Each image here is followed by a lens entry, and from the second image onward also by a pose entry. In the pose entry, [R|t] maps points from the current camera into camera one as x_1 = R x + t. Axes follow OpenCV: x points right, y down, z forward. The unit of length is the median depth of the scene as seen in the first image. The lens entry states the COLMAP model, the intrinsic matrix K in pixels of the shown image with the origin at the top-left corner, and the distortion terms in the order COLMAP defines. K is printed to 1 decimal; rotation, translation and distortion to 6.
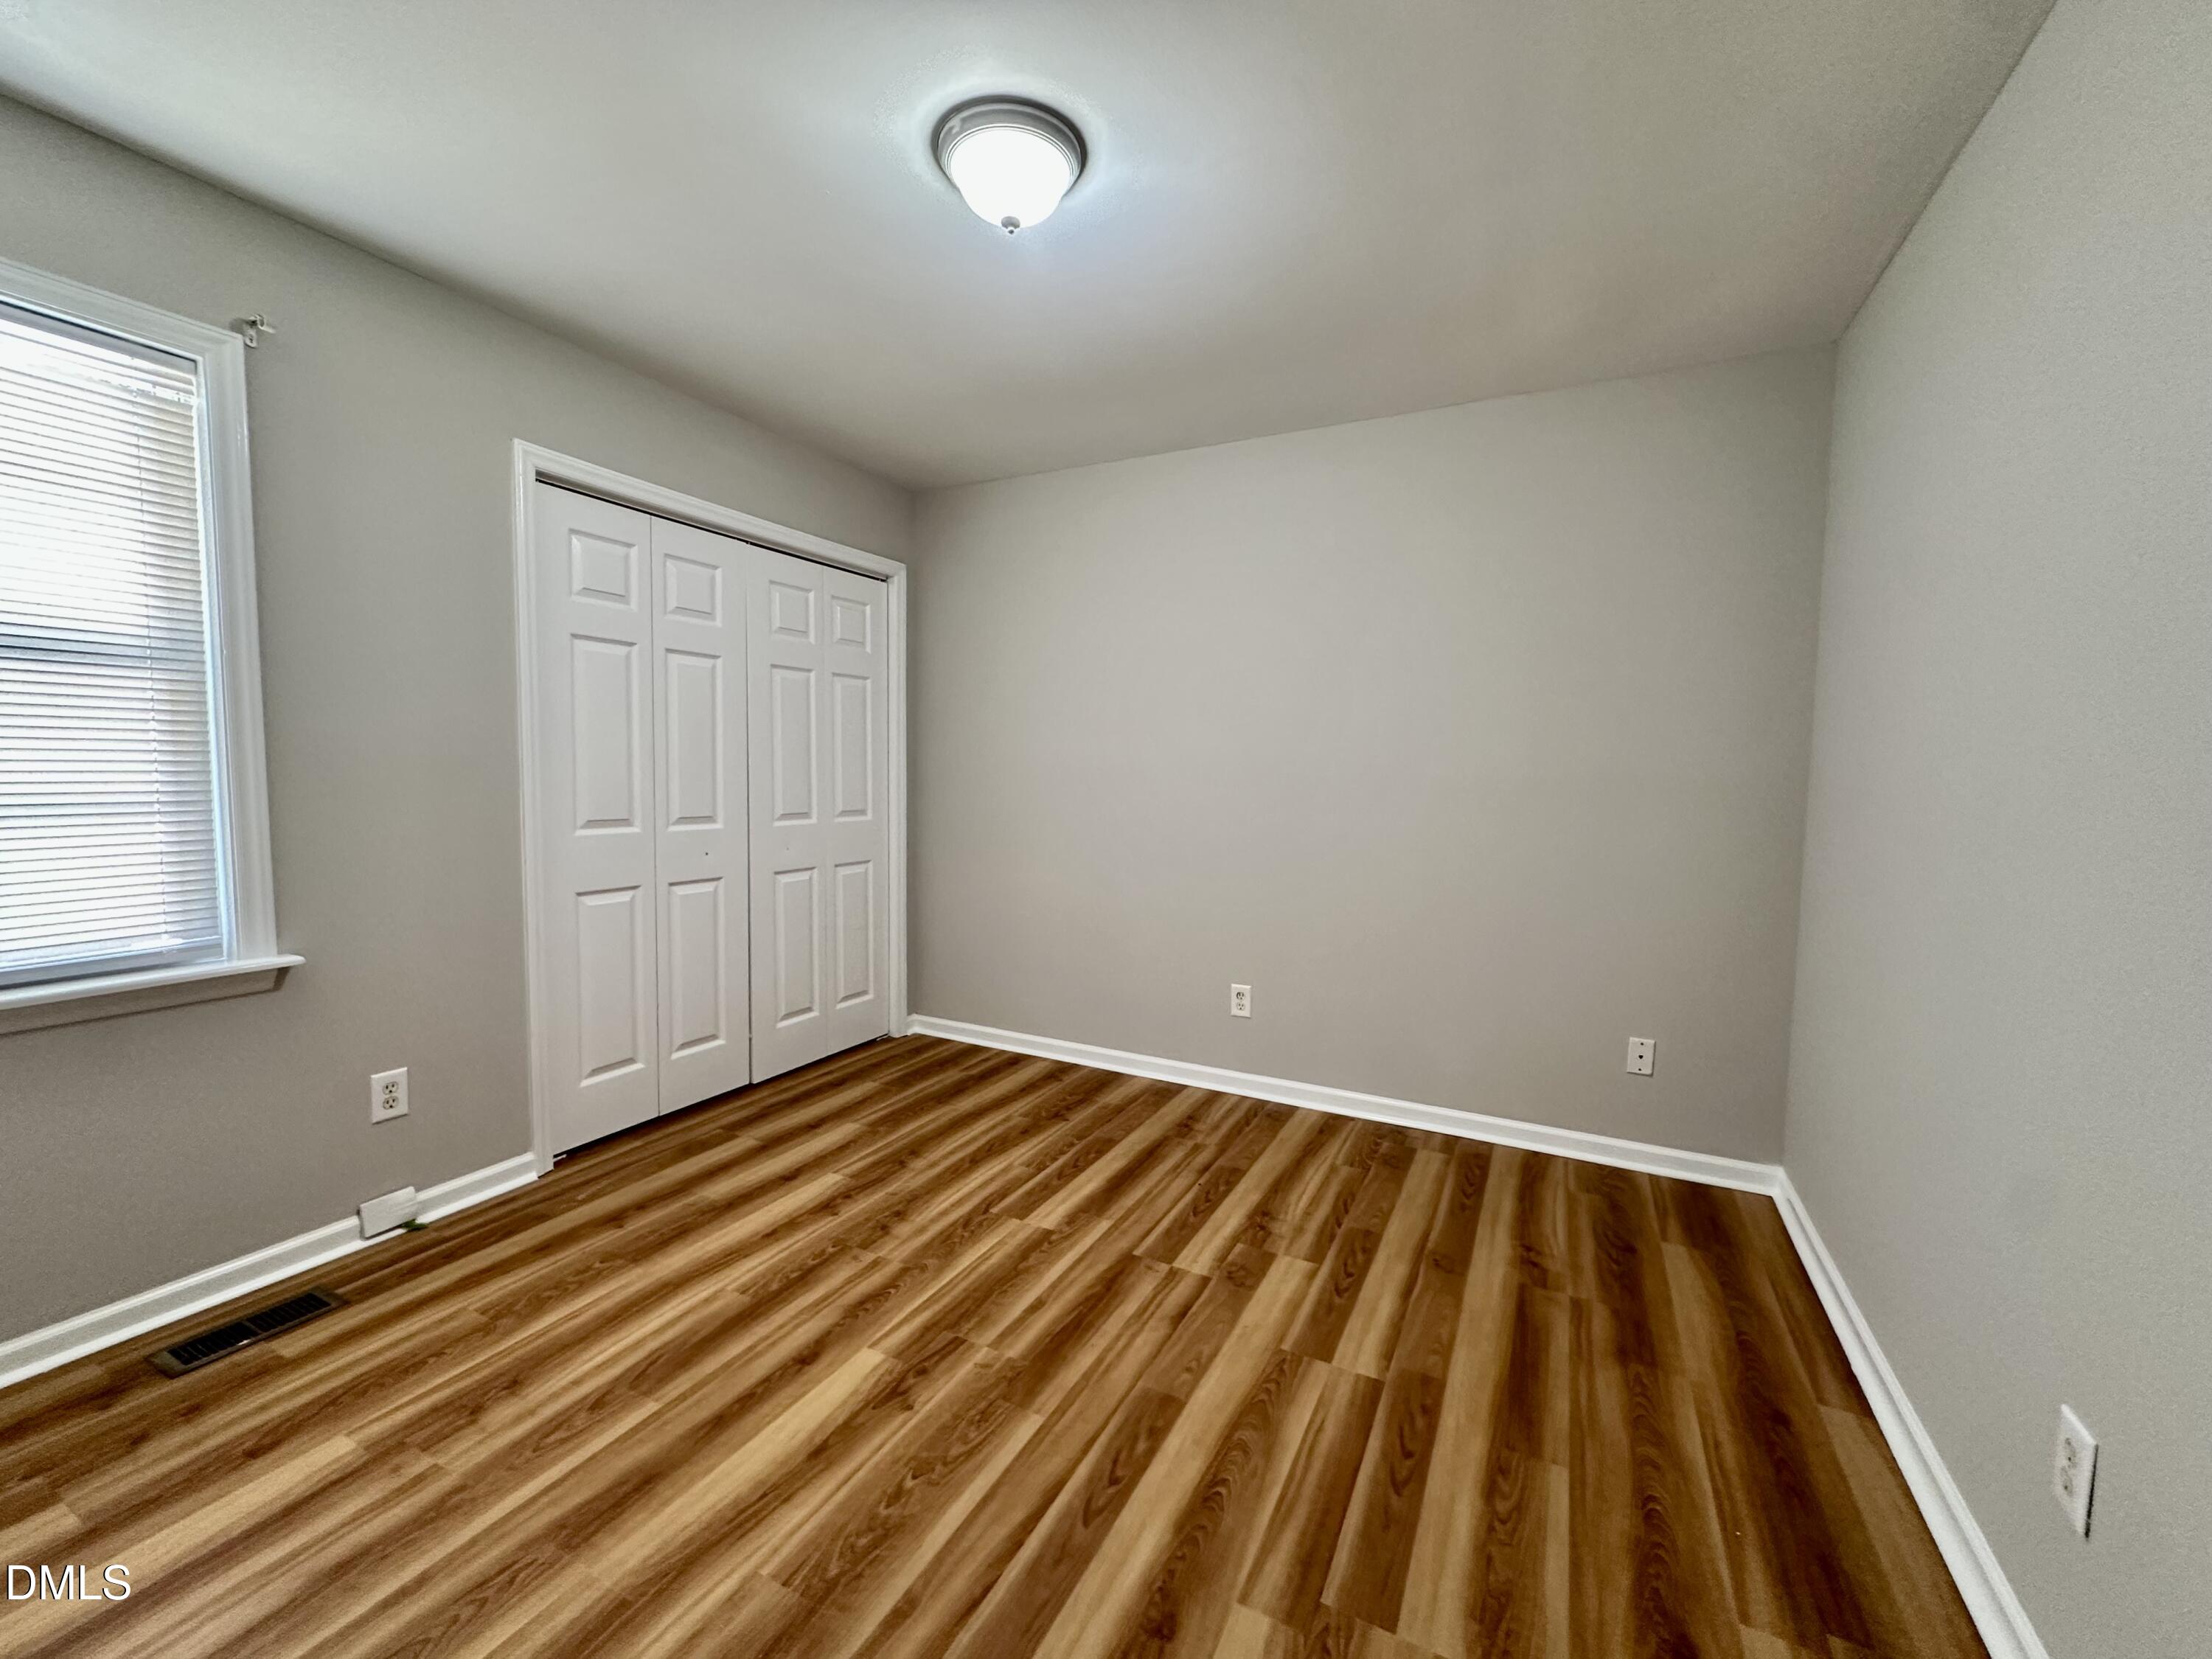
lens RADIAL K [[883.0, 0, 1115.7], [0, 883.0, 833.8], [0, 0, 1]] dist [-0.002363, 0.001134]
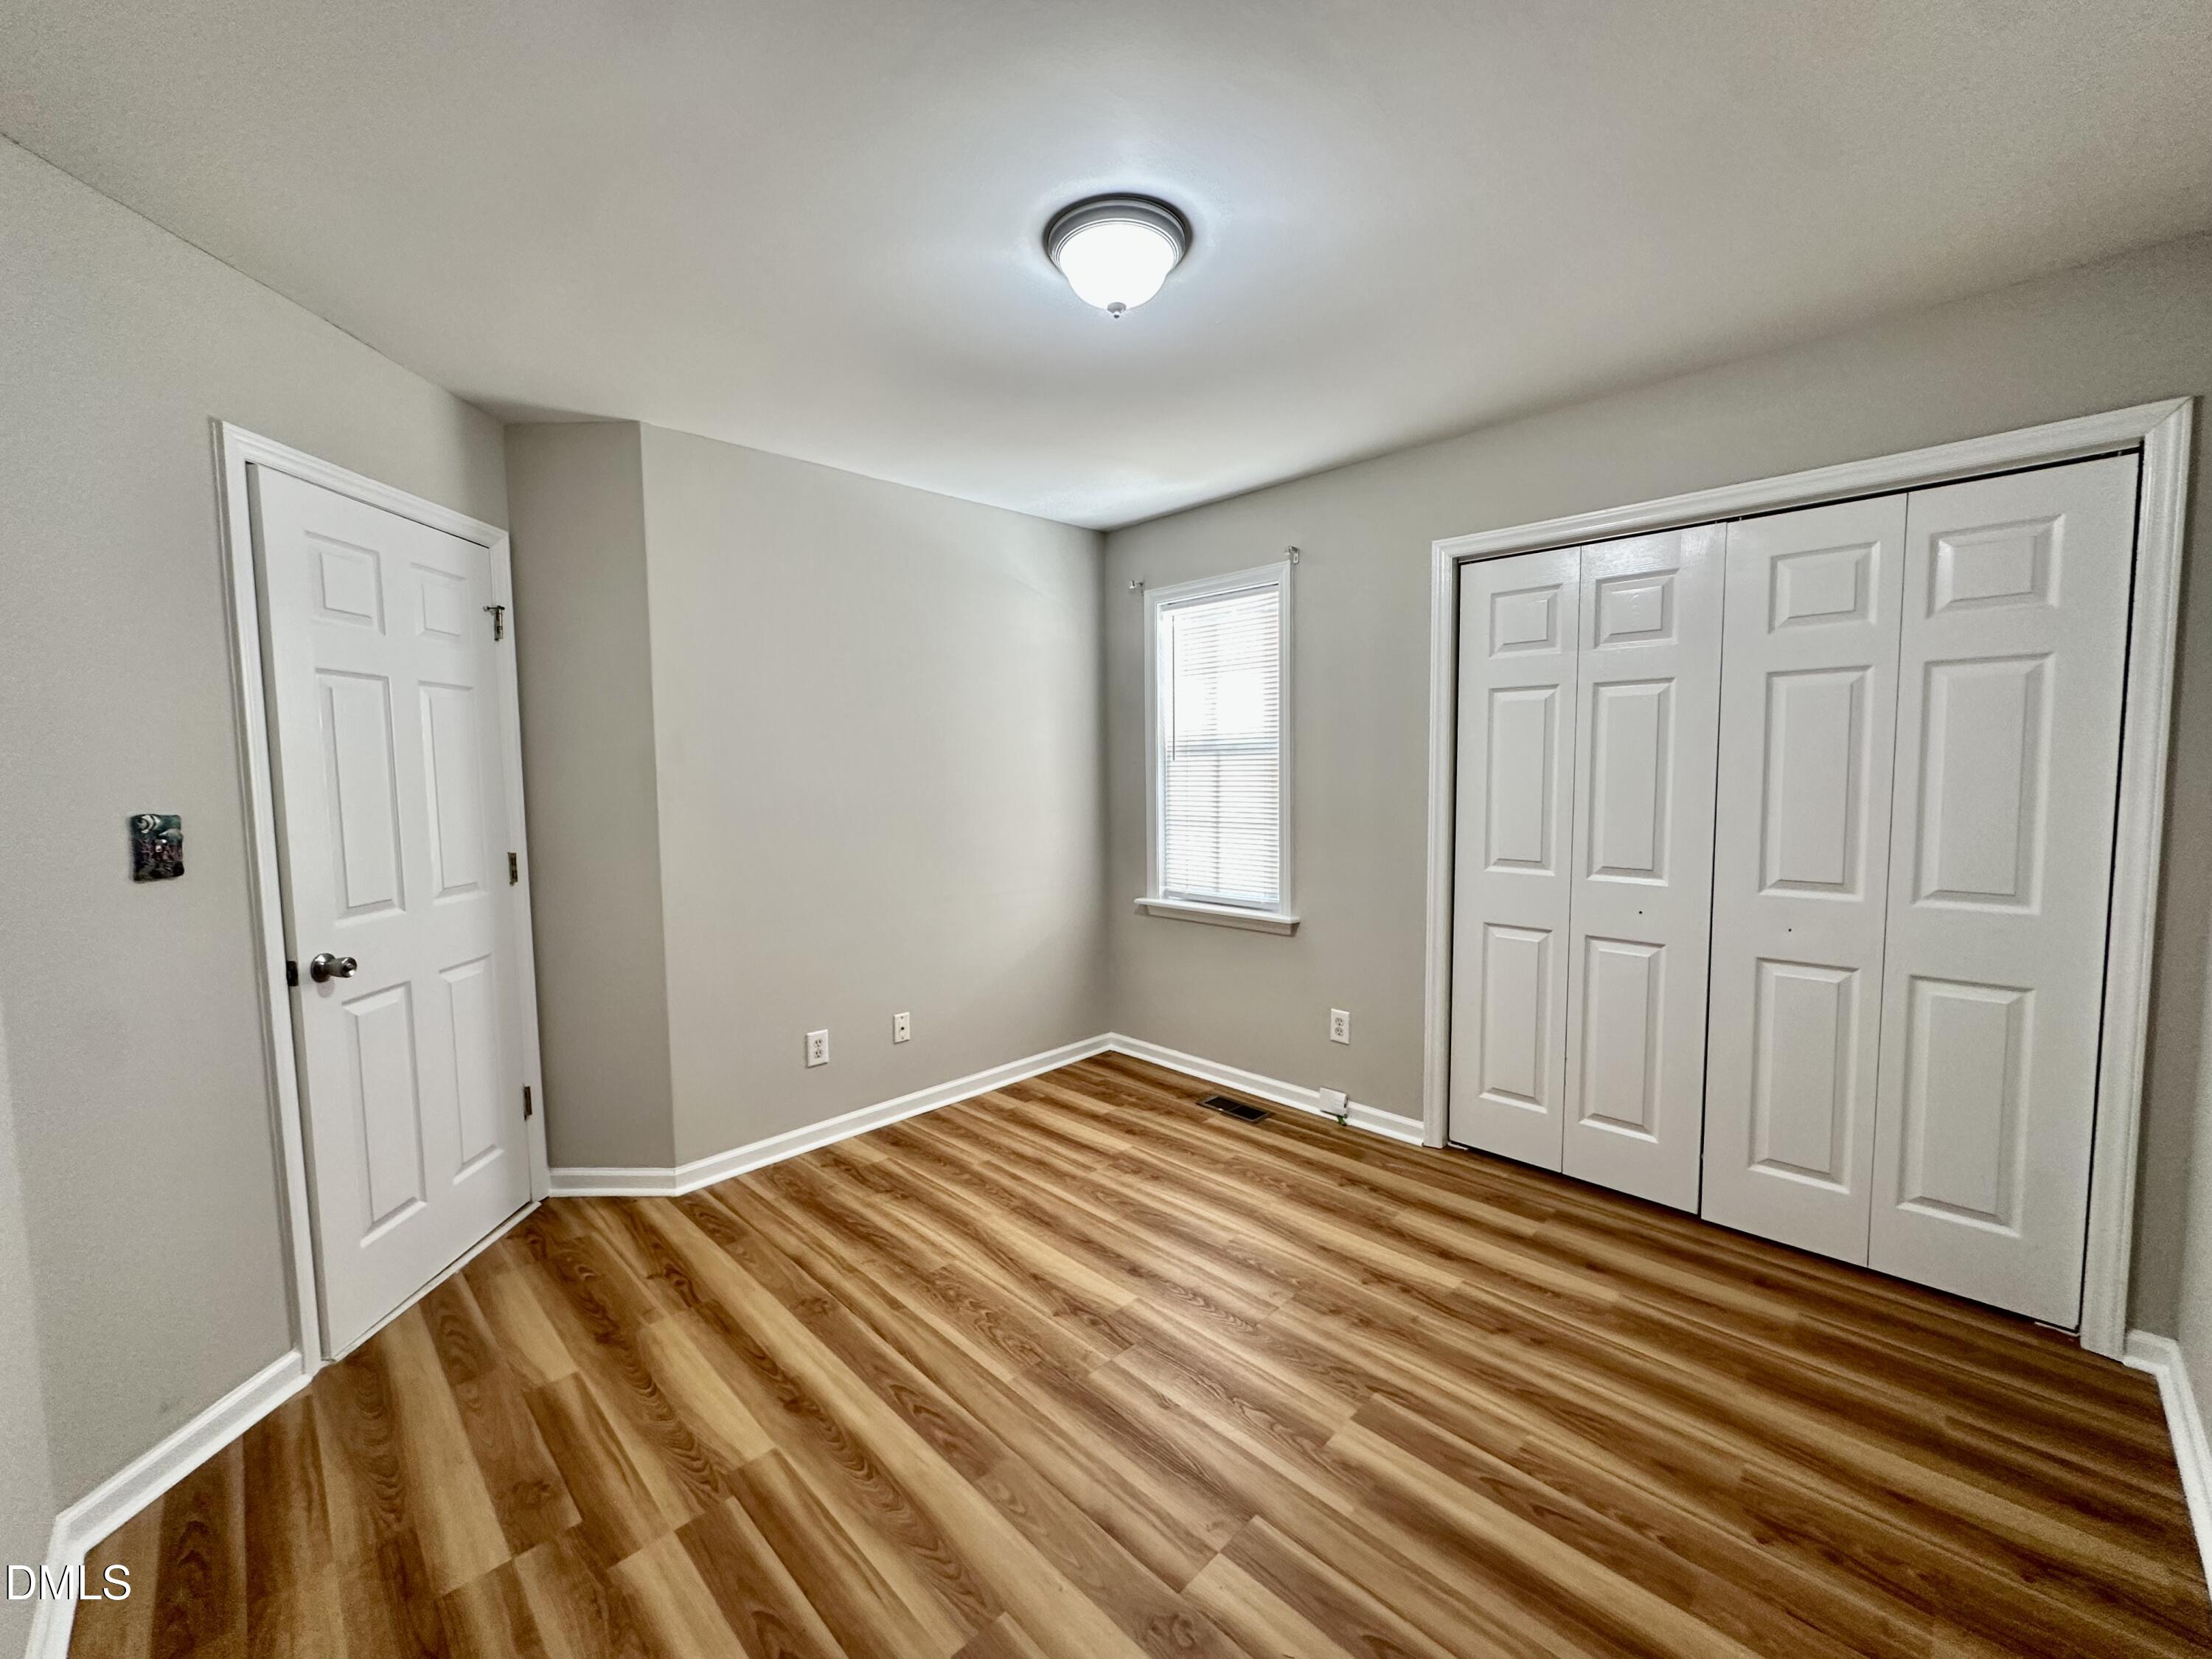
lens RADIAL K [[883.0, 0, 1094.6], [0, 883.0, 839.9], [0, 0, 1]] dist [-0.002363, 0.001134]
pose [[-0.317645, 0.065101, -0.945972, 0.772405], [-0.062950, 0.993992, 0.089543, -0.137773], [0.946118, 0.087992, -0.311638, 1.154215]]
